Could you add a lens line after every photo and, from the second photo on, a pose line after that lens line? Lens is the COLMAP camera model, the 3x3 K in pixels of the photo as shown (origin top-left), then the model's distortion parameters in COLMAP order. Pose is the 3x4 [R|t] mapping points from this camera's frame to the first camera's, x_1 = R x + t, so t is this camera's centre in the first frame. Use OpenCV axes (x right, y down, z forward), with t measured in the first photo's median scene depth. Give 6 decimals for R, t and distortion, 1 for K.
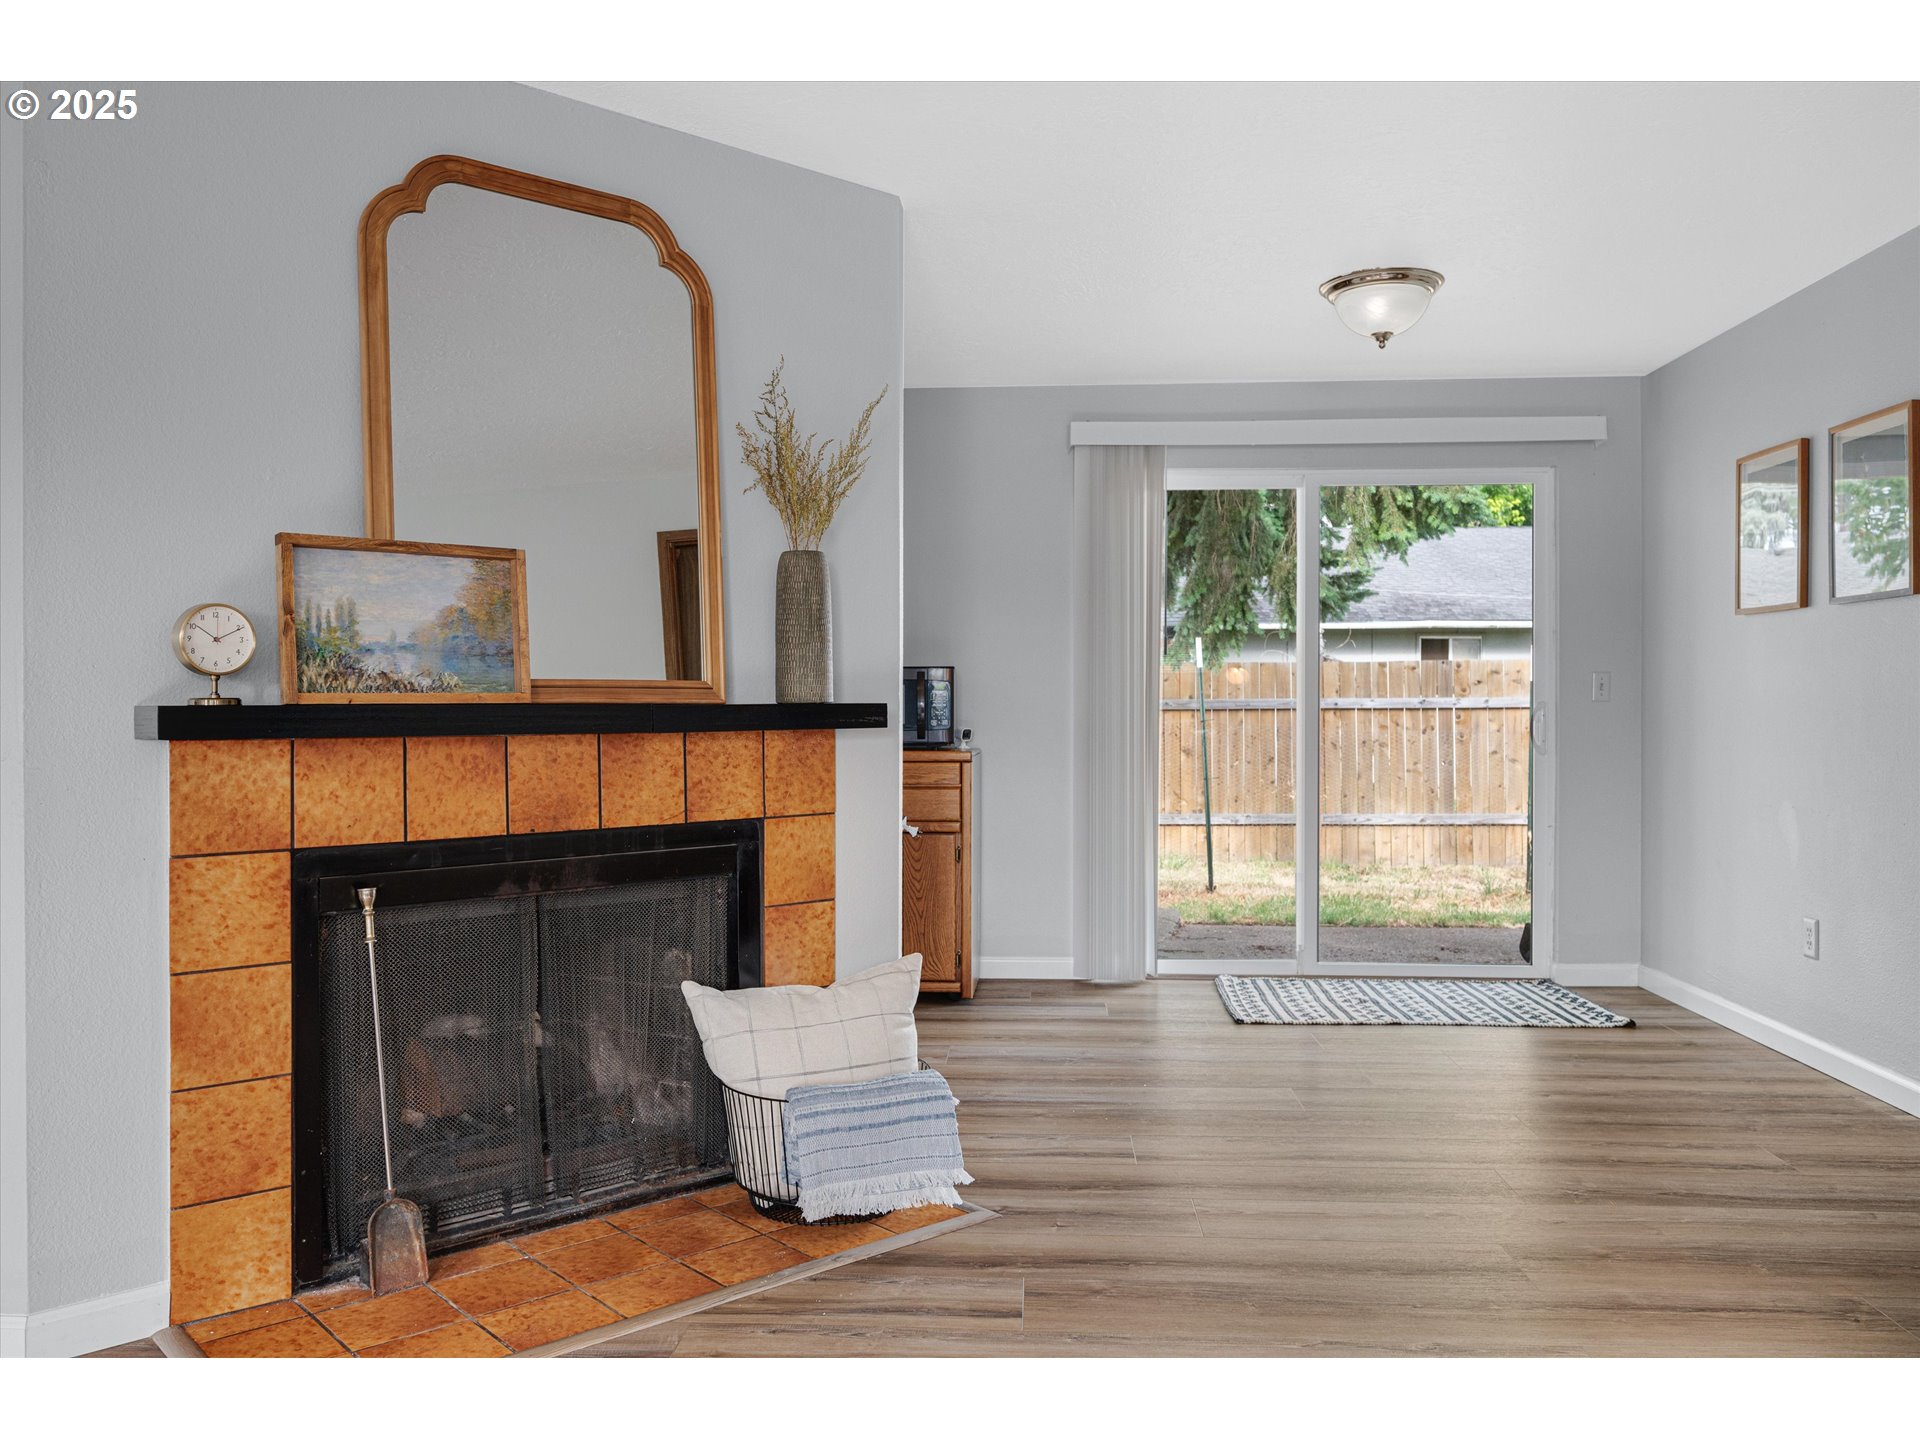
lens RADIAL K [[1484.7, 0, 960.0], [0, 1484.7, 720.0], [0, 0, 1]] dist [0.002282, 0.001004]
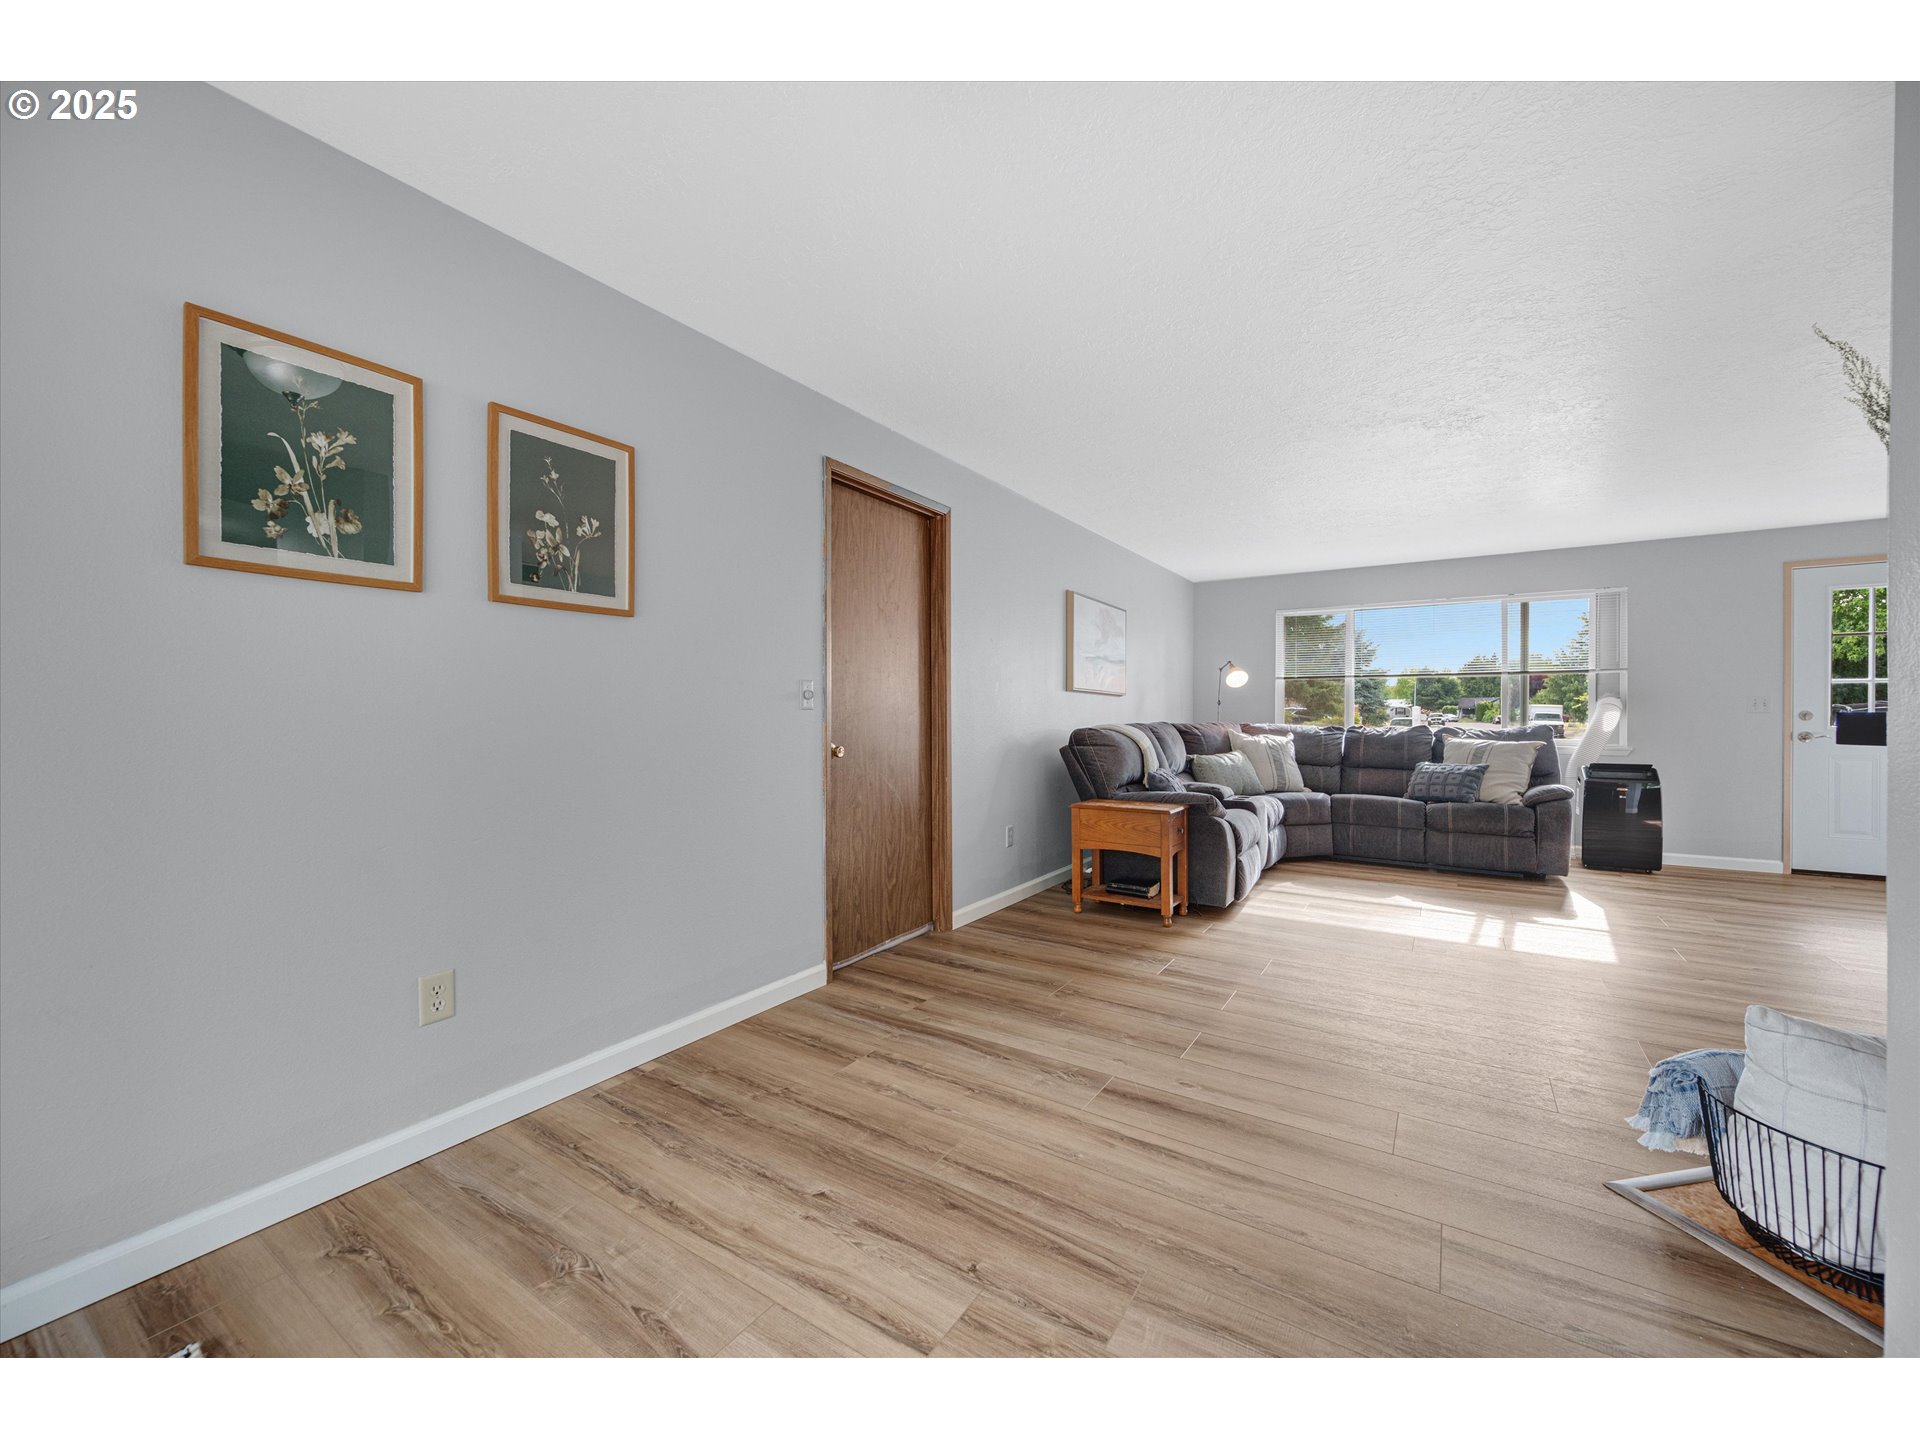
lens RADIAL K [[761.9, 0, 956.5], [0, 761.9, 712.1], [0, 0, 1]] dist [-0.000542, -0.000191]
pose [[-0.863097, 0.002964, 0.505030, 0.147728], [0.008461, 0.999927, 0.008590, -0.019037], [-0.504968, 0.011687, -0.863059, 1.672696]]
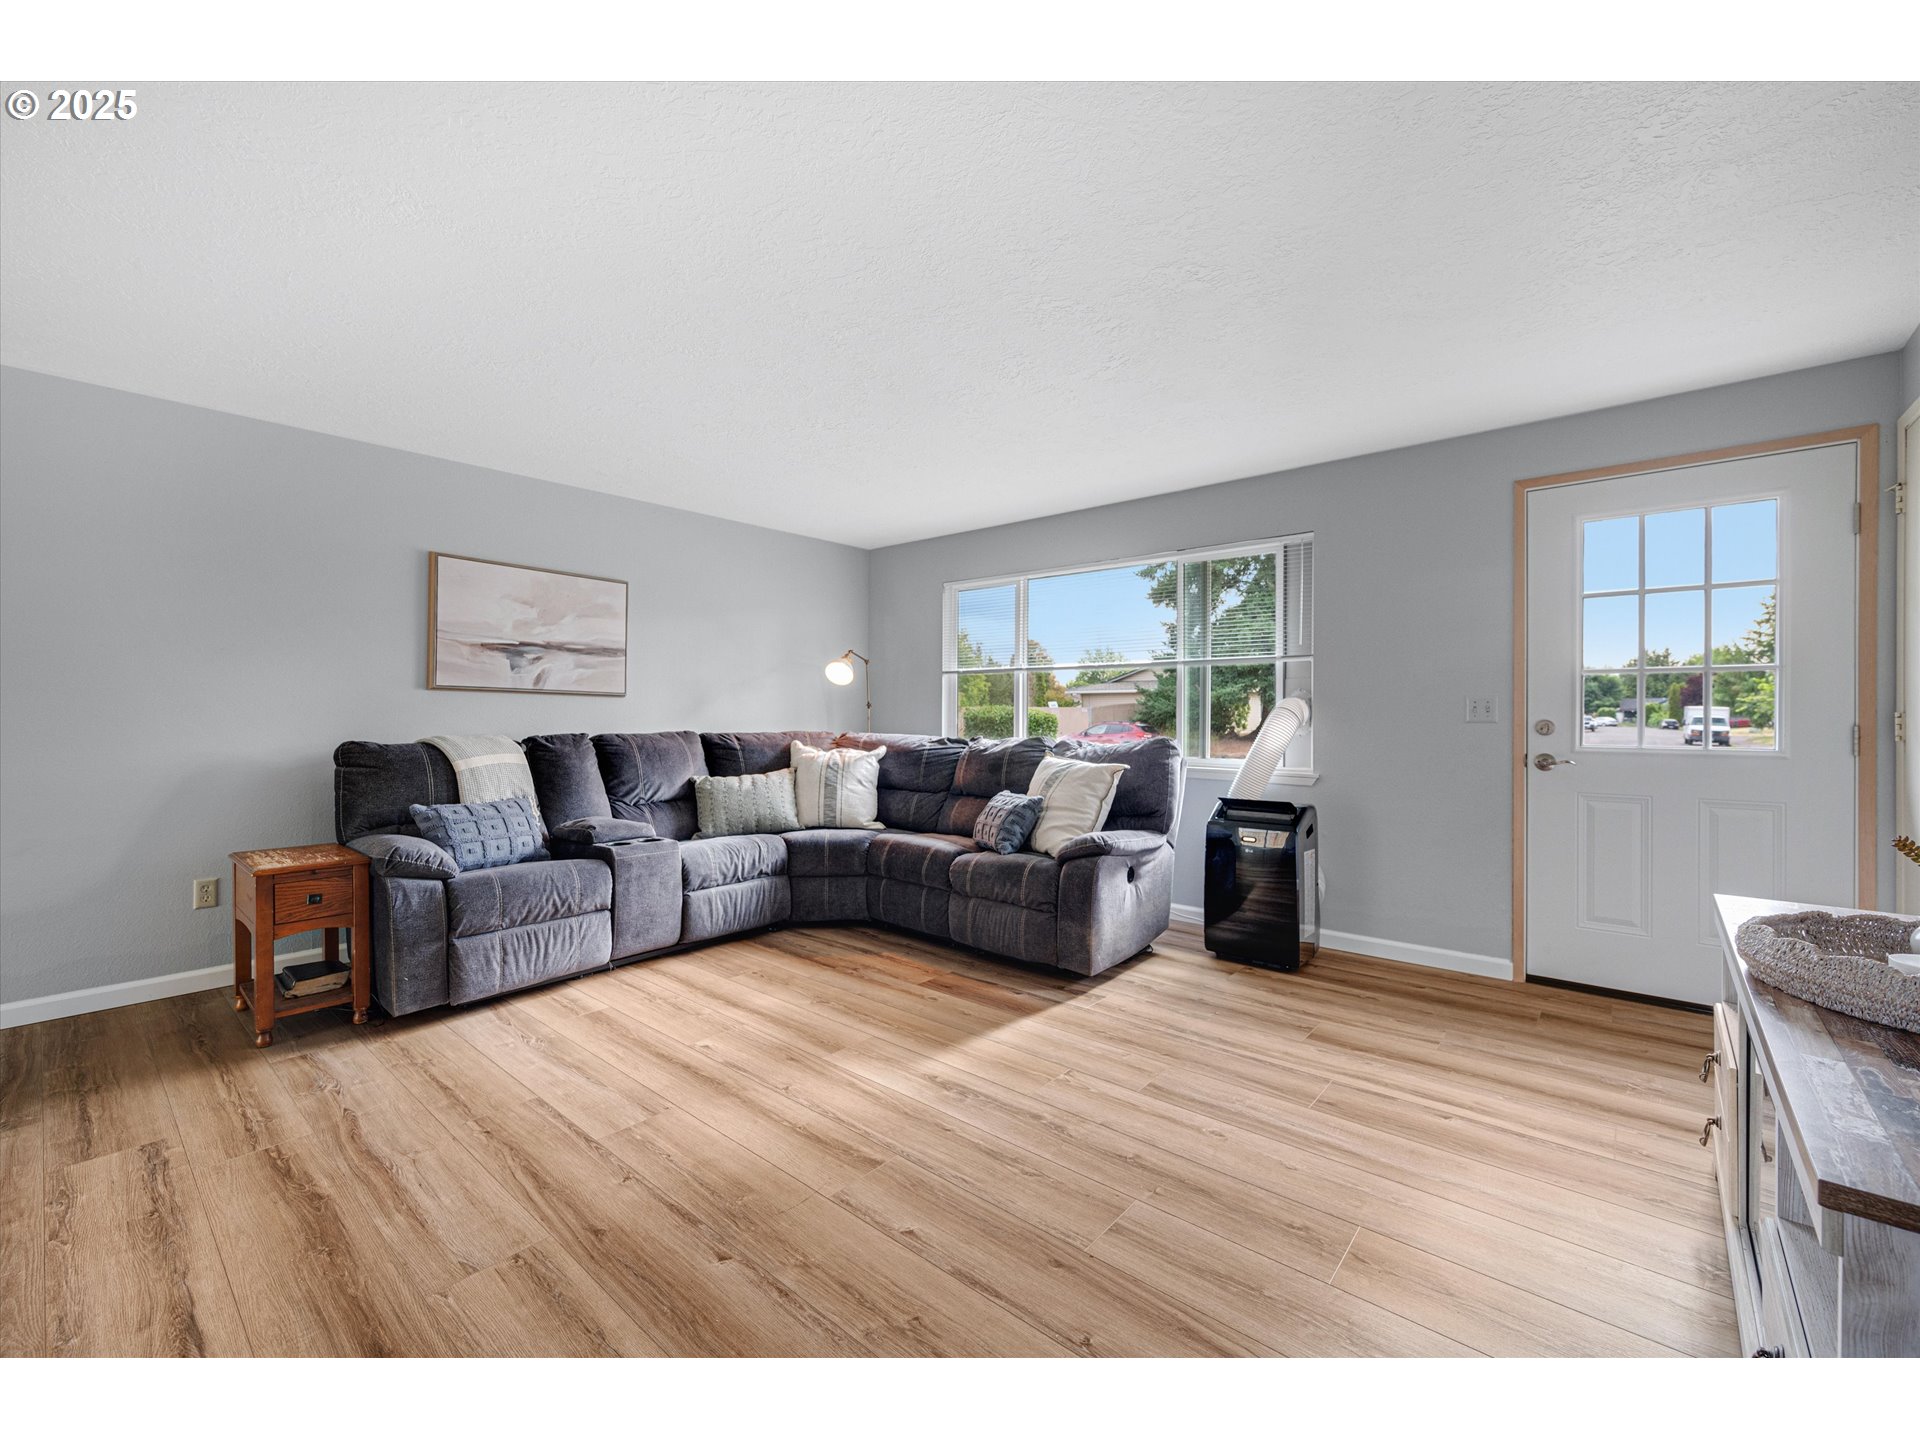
lens RADIAL K [[790.3, 0, 960.0], [0, 790.3, 720.0], [0, 0, 1]] dist [0.001717, 0.000094]
pose [[-0.792211, -0.004803, 0.610229, -0.593778], [0.006491, 0.999846, 0.016297, -0.014552], [-0.610213, 0.016871, -0.792058, 0.685668]]
